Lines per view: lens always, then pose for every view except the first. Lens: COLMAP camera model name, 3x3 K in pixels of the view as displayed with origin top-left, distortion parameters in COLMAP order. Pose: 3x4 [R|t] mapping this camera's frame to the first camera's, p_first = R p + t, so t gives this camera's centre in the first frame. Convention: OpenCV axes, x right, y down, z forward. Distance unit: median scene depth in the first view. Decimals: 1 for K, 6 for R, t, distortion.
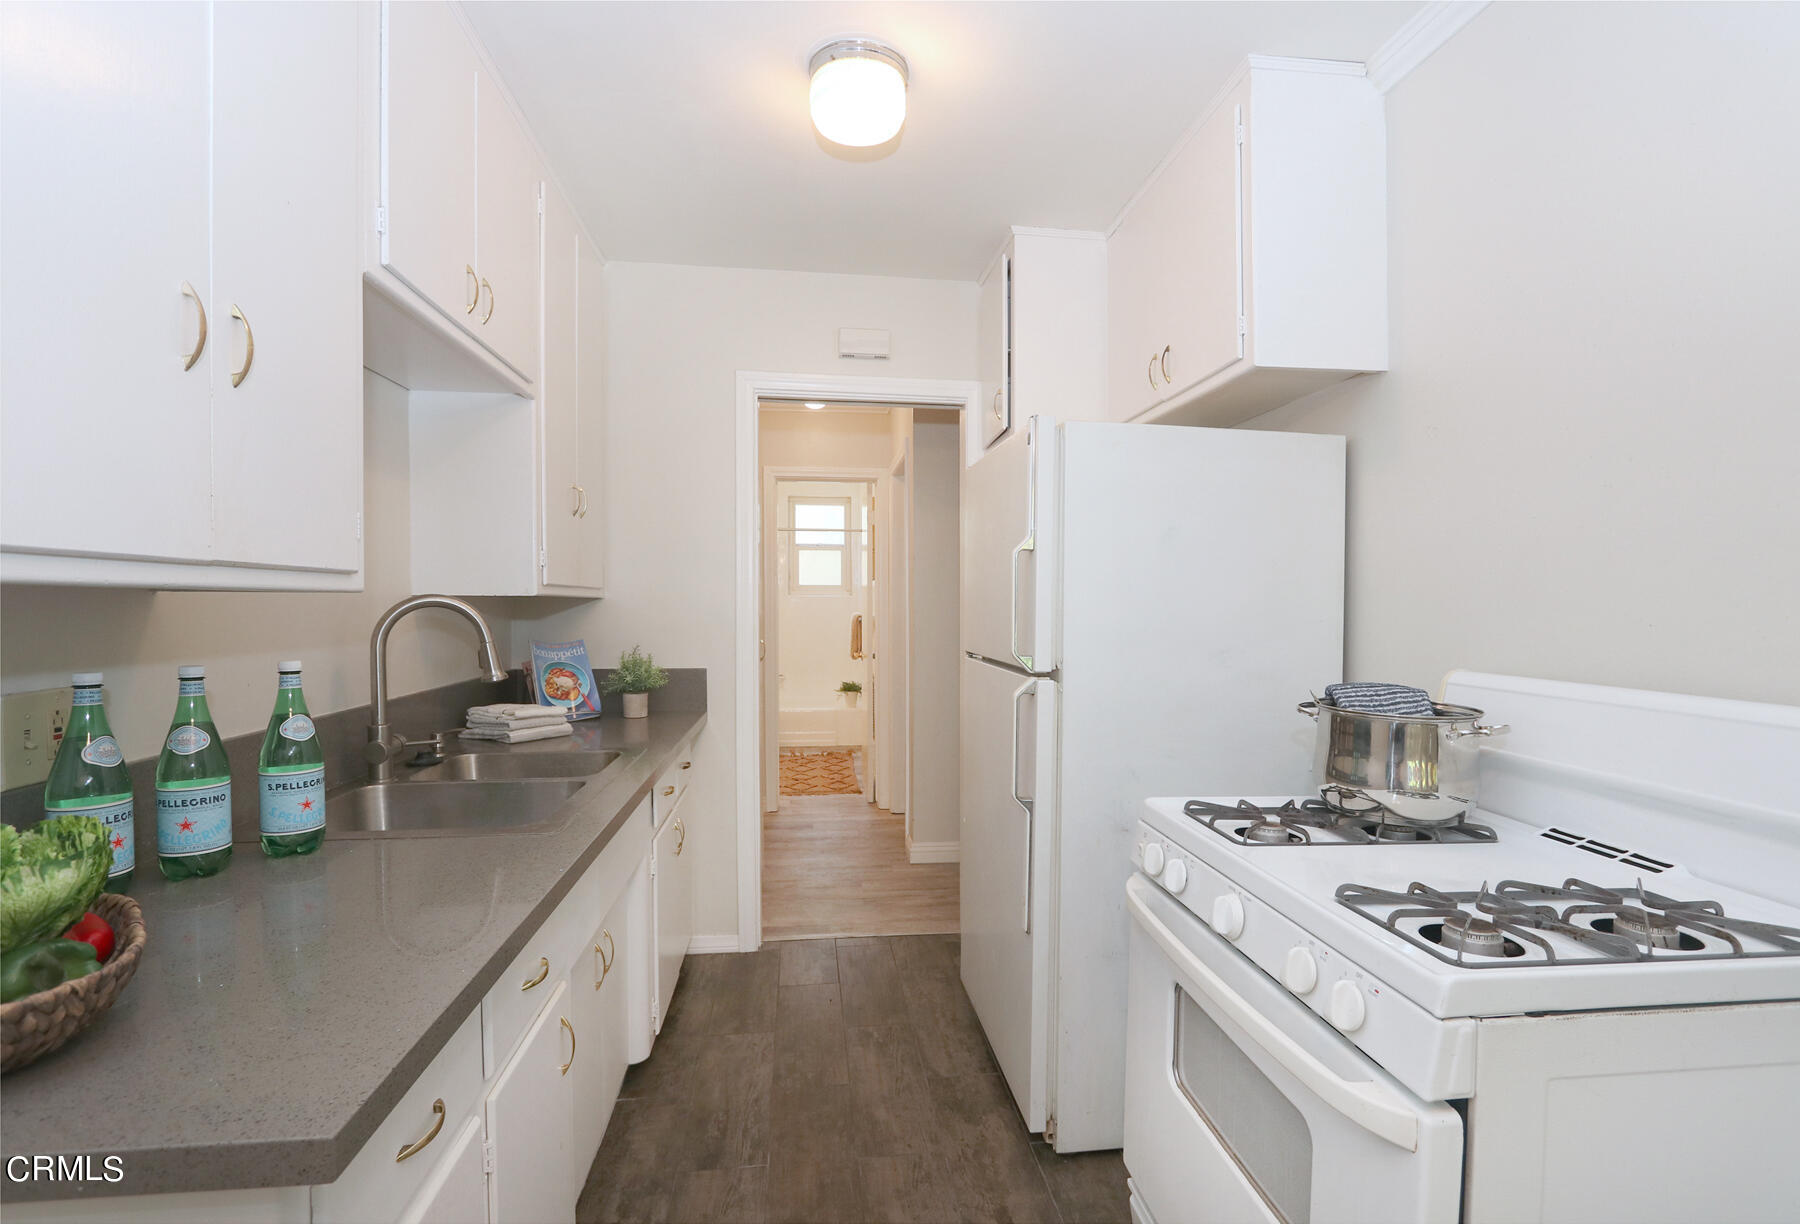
lens RADIAL K [[859.1, 0, 900.4], [0, 859.1, 614.2], [0, 0, 1]] dist [-0.000067, 0.000000]
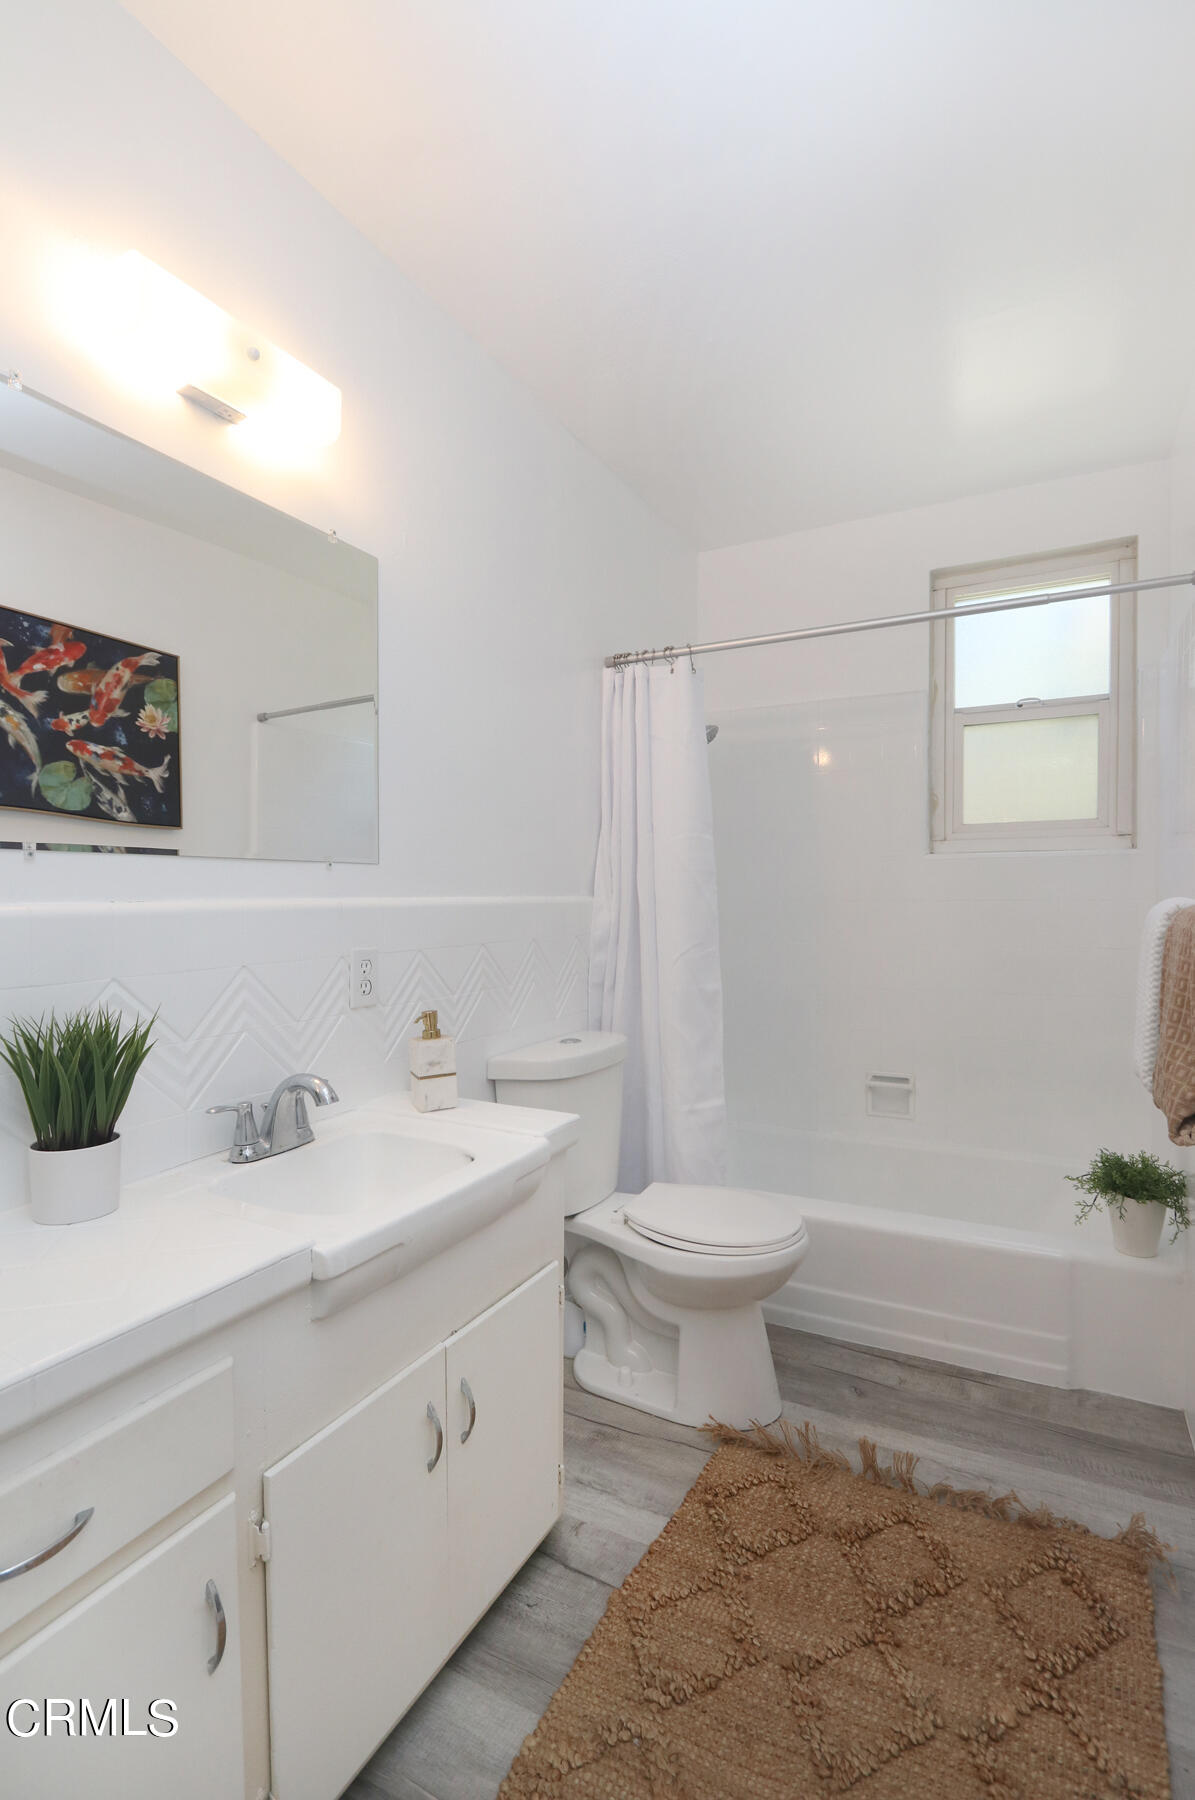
lens RADIAL K [[849.4, 0, 597.2], [0, 849.4, 903.3], [0, 0, 1]] dist [-0.014523, 0.000728]
pose [[0.826995, 0.009484, -0.562129, -0.044586], [-0.008652, 0.999954, 0.004143, -0.001337], [0.562142, 0.001437, 0.827039, 0.618909]]
